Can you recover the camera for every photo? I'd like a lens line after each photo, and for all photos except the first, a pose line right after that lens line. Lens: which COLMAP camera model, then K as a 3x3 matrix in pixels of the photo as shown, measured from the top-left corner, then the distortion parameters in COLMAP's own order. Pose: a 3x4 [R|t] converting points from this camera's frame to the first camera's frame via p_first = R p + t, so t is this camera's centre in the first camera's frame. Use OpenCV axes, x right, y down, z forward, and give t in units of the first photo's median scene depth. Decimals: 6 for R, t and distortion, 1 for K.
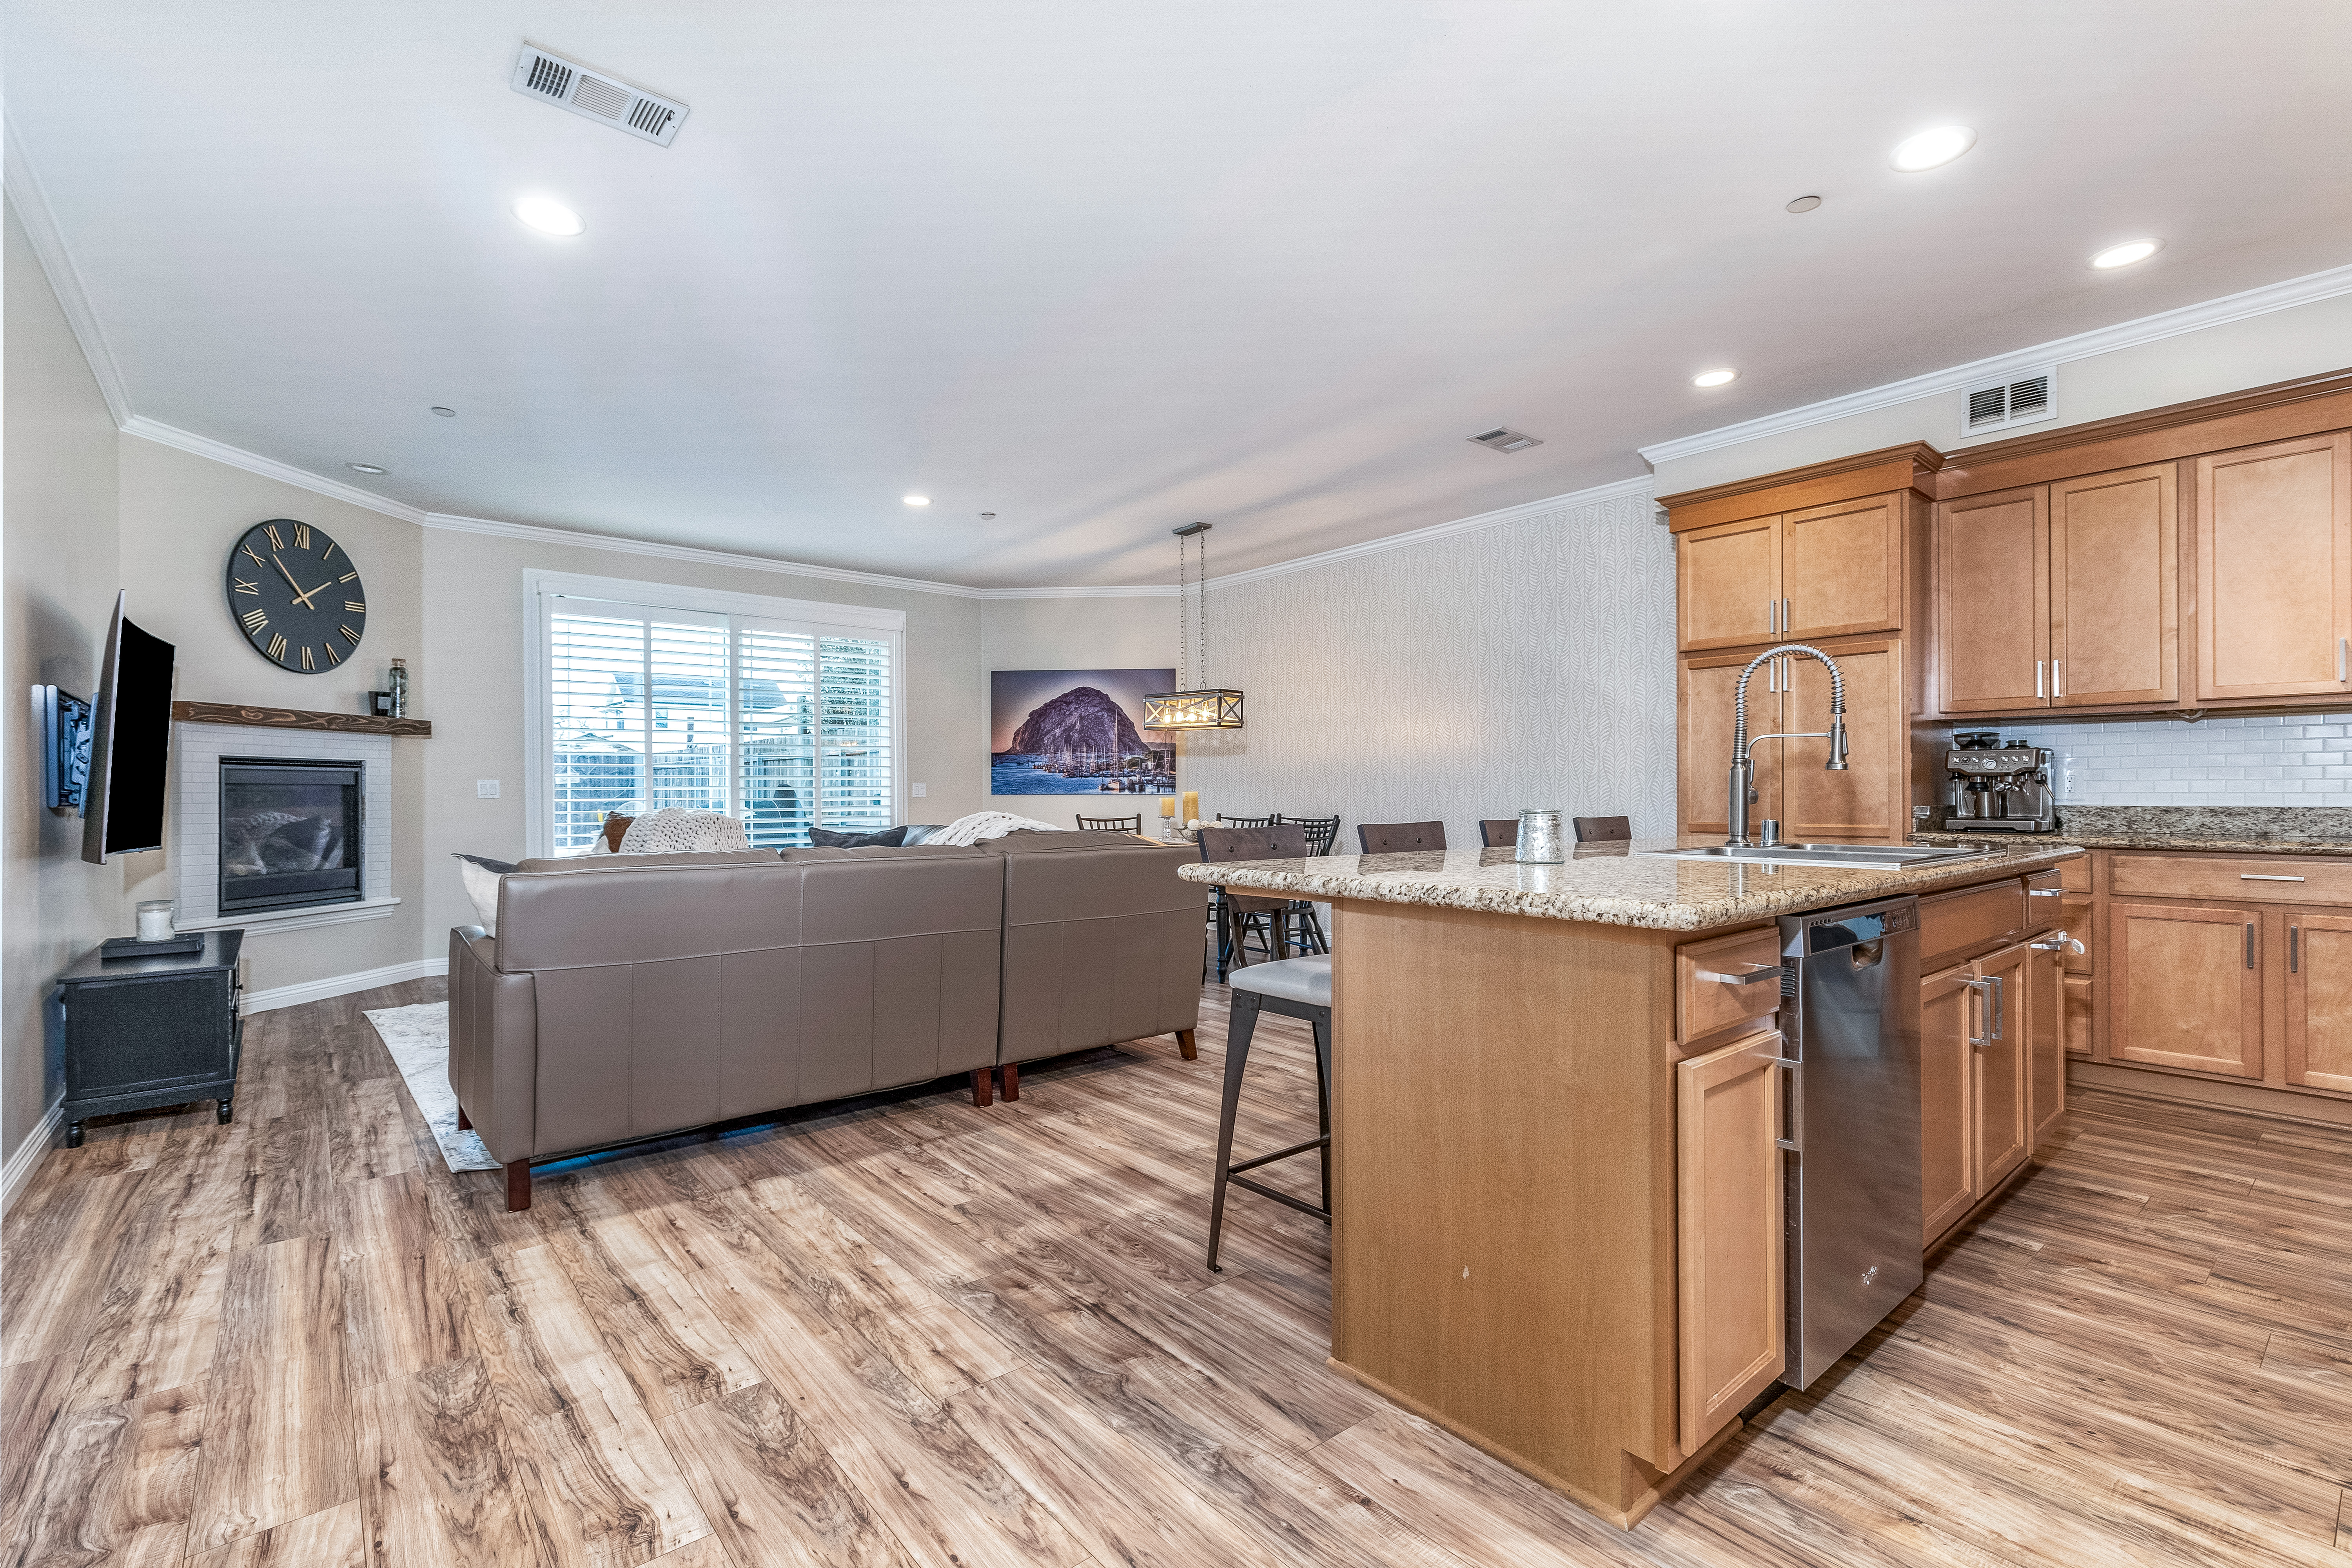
lens RADIAL K [[1082.7, 0, 1222.8], [0, 1082.7, 783.1], [0, 0, 1]] dist [-0.010171, 0.000336]
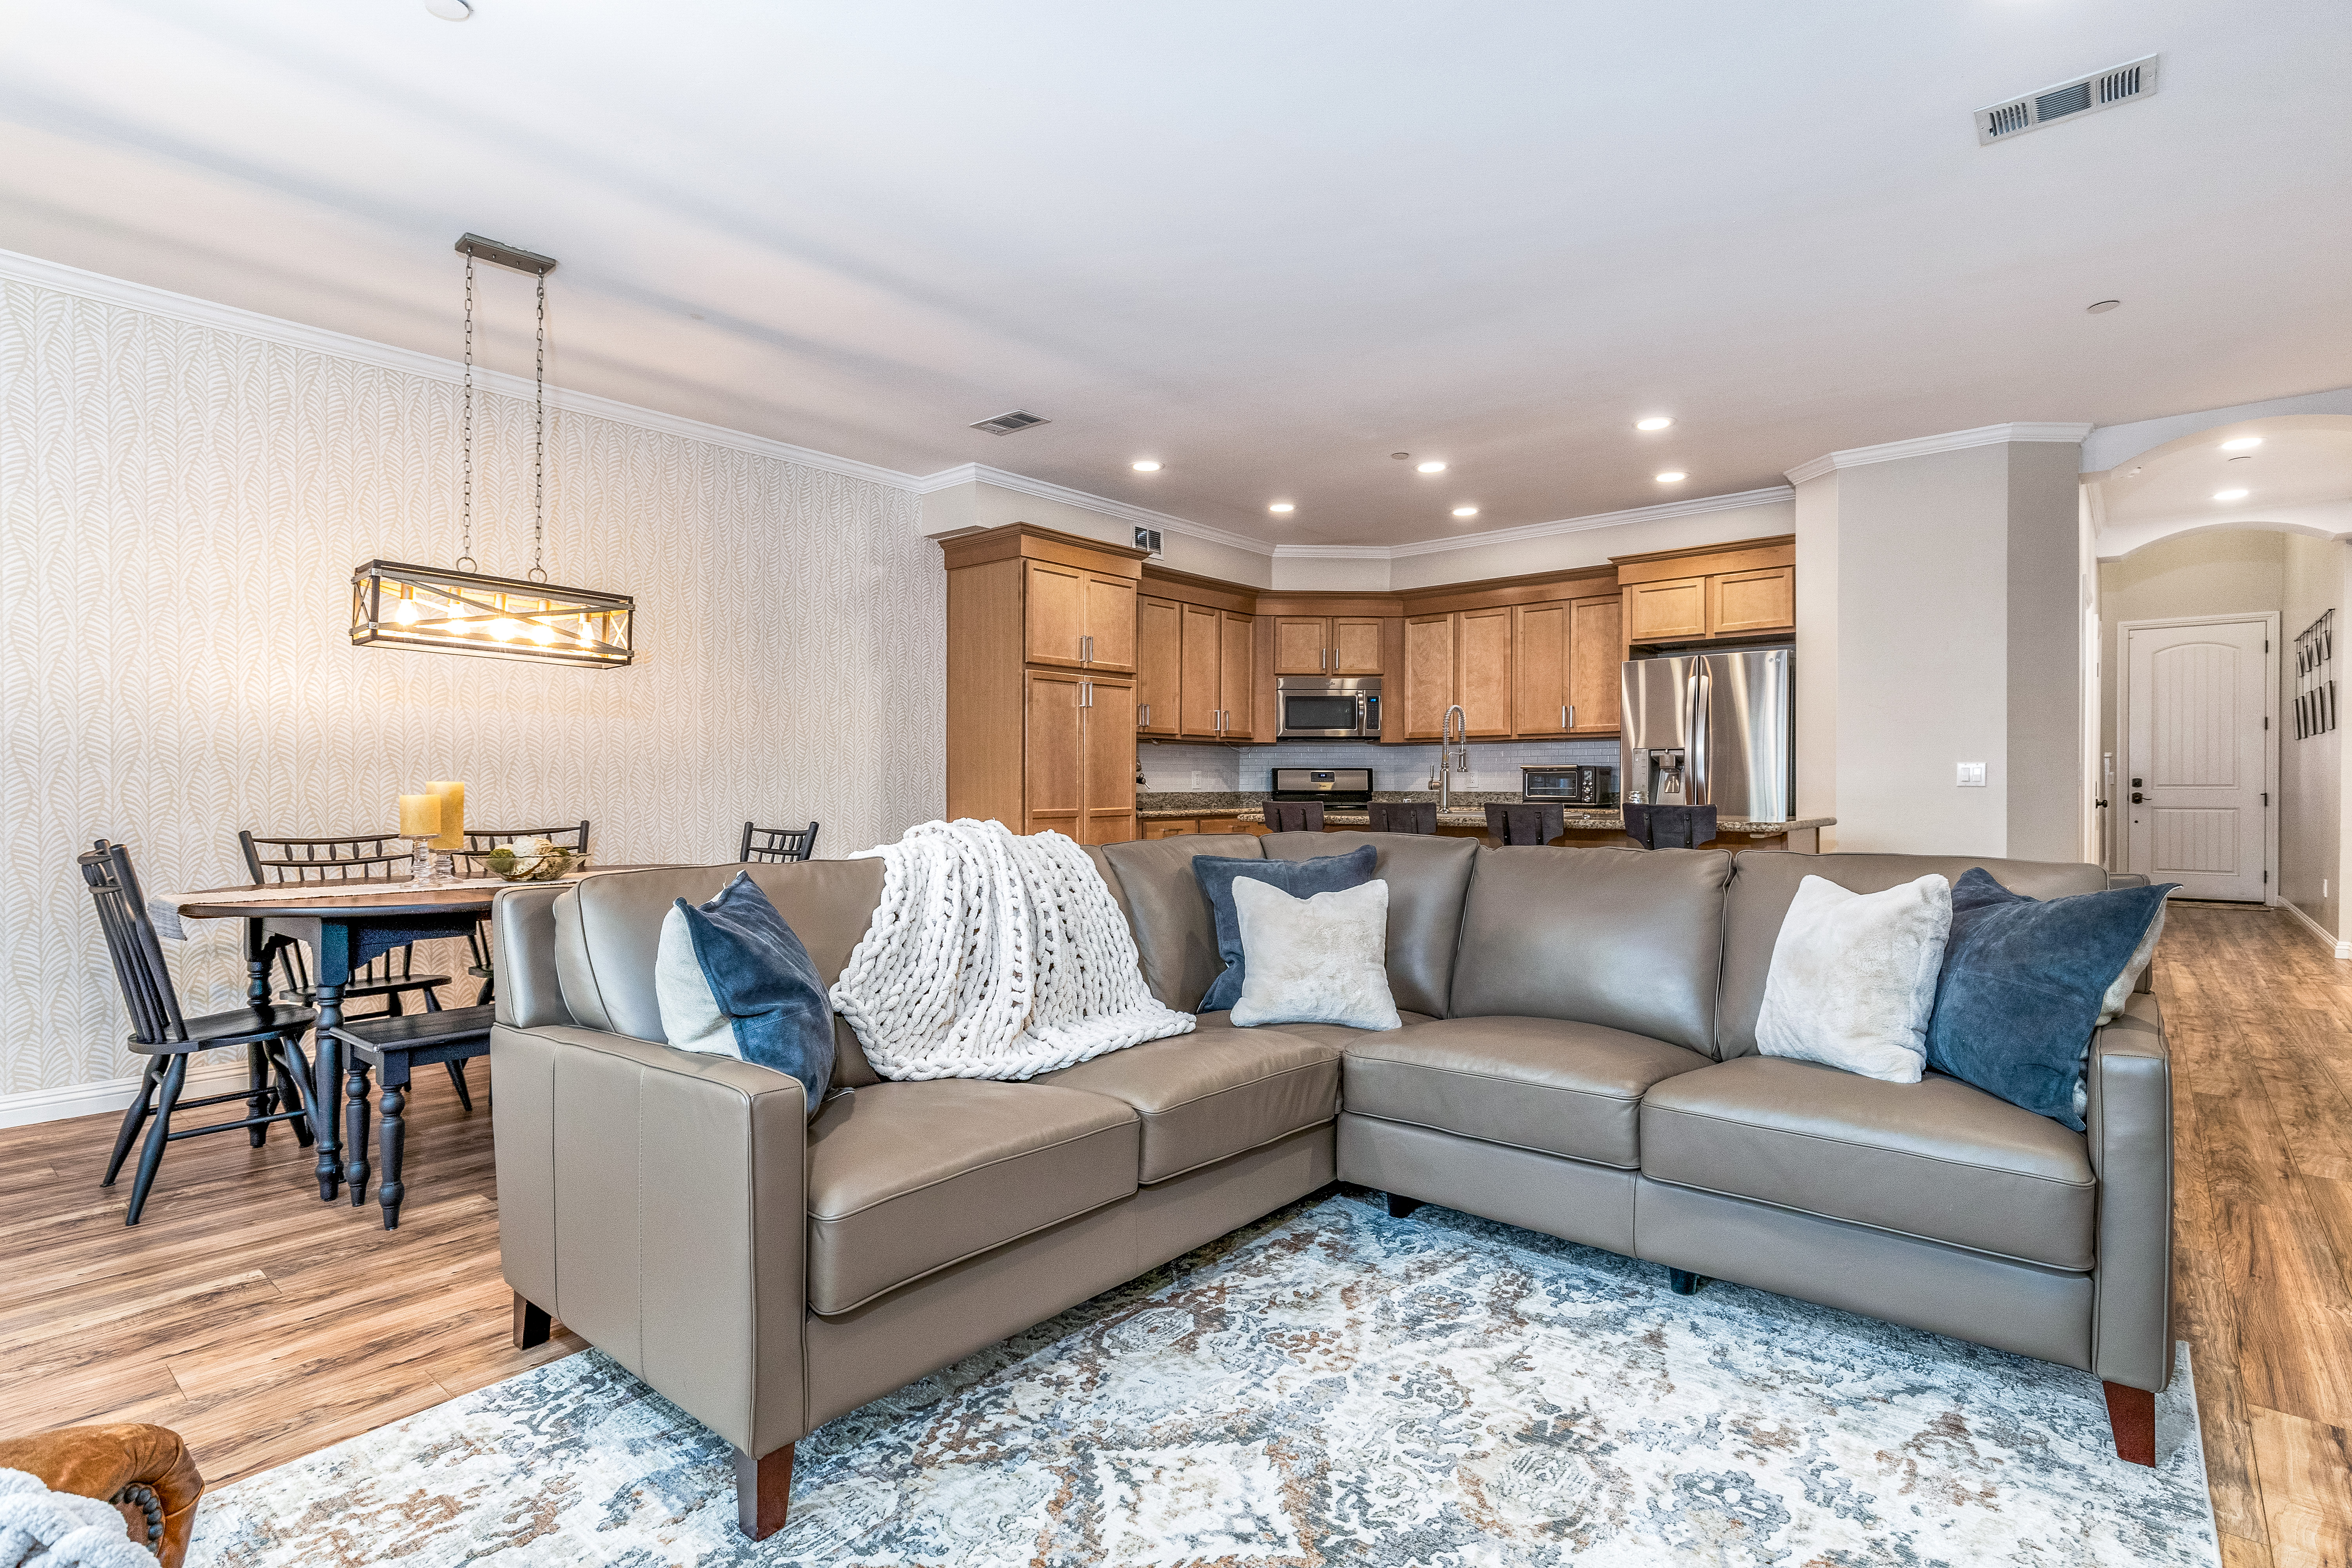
lens RADIAL K [[1139.1, 0, 1131.8], [0, 1139.1, 781.4], [0, 0, 1]] dist [0.002257, 0.000511]
pose [[-0.128281, 0.005857, 0.991721, -0.706715], [-0.006943, 0.999953, -0.006803, 0.011996], [-0.991714, -0.007758, -0.128234, 0.923207]]
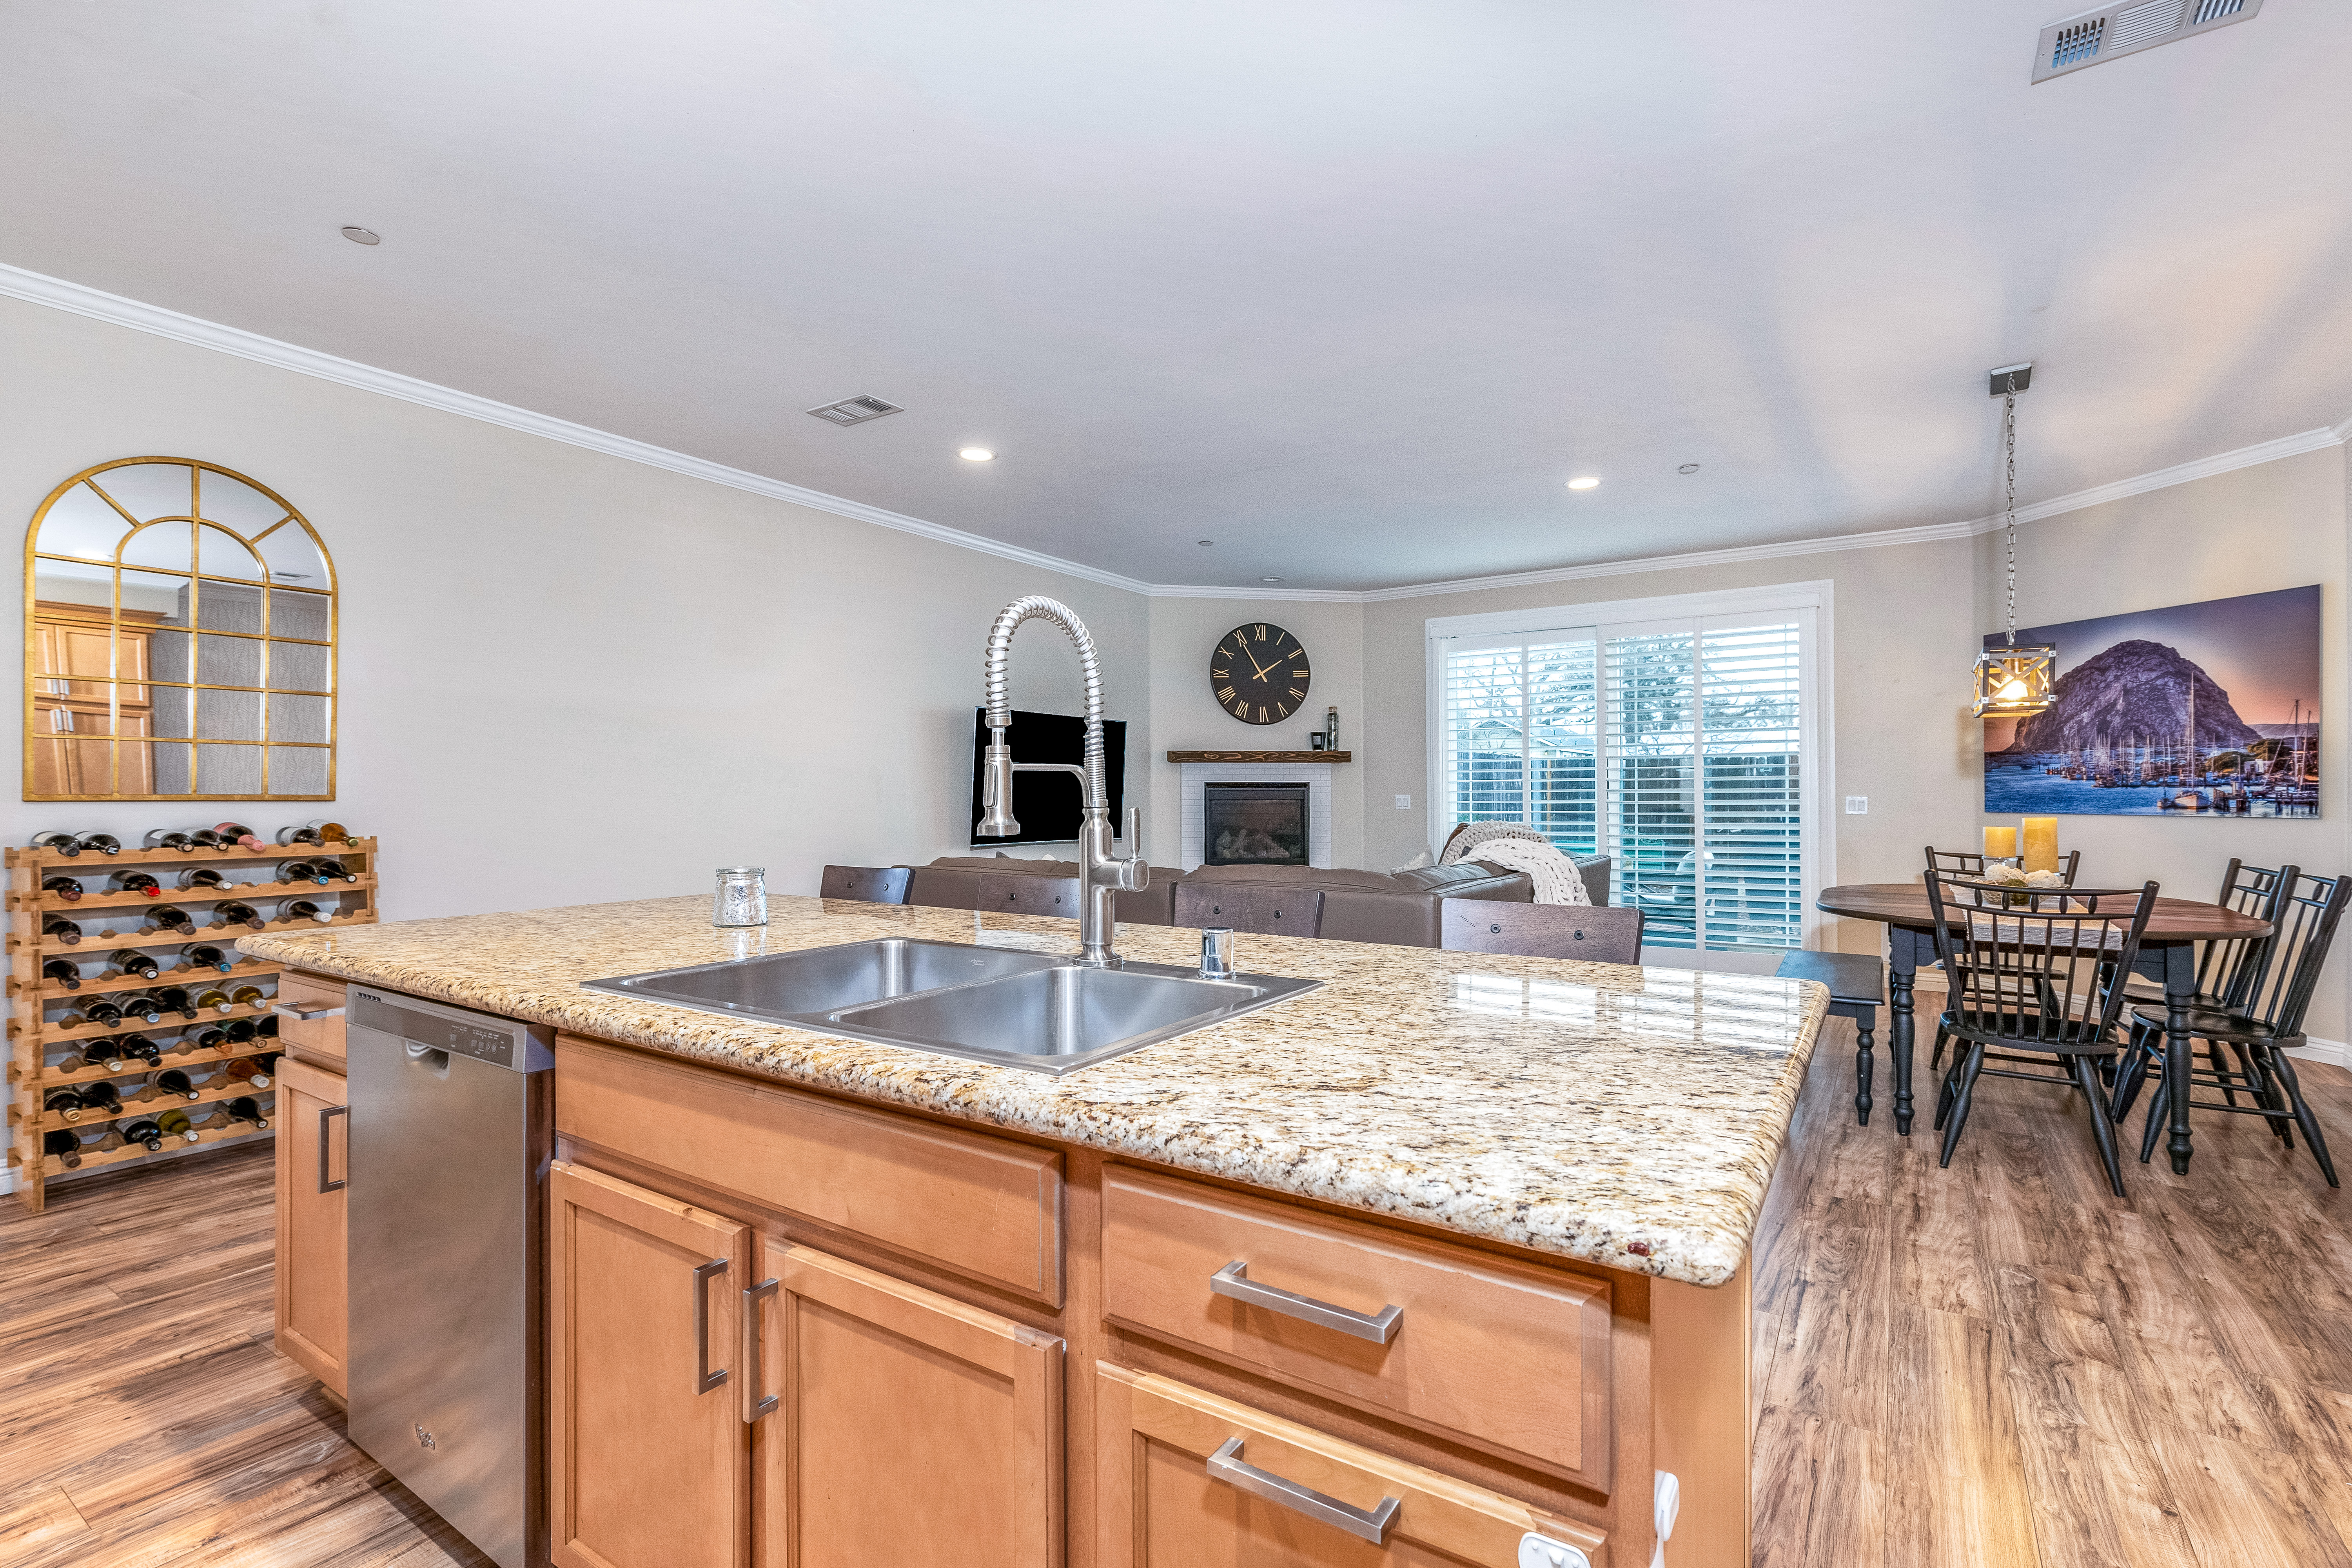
lens RADIAL K [[1089.7, 0, 1095.3], [0, 1089.7, 791.5], [0, 0, 1]] dist [0.001503, 0.000761]
pose [[0.211255, 0.001053, -0.977430, 0.553741], [0.012053, 0.999921, 0.003683, -0.019375], [0.977357, -0.012559, 0.211225, 0.458154]]
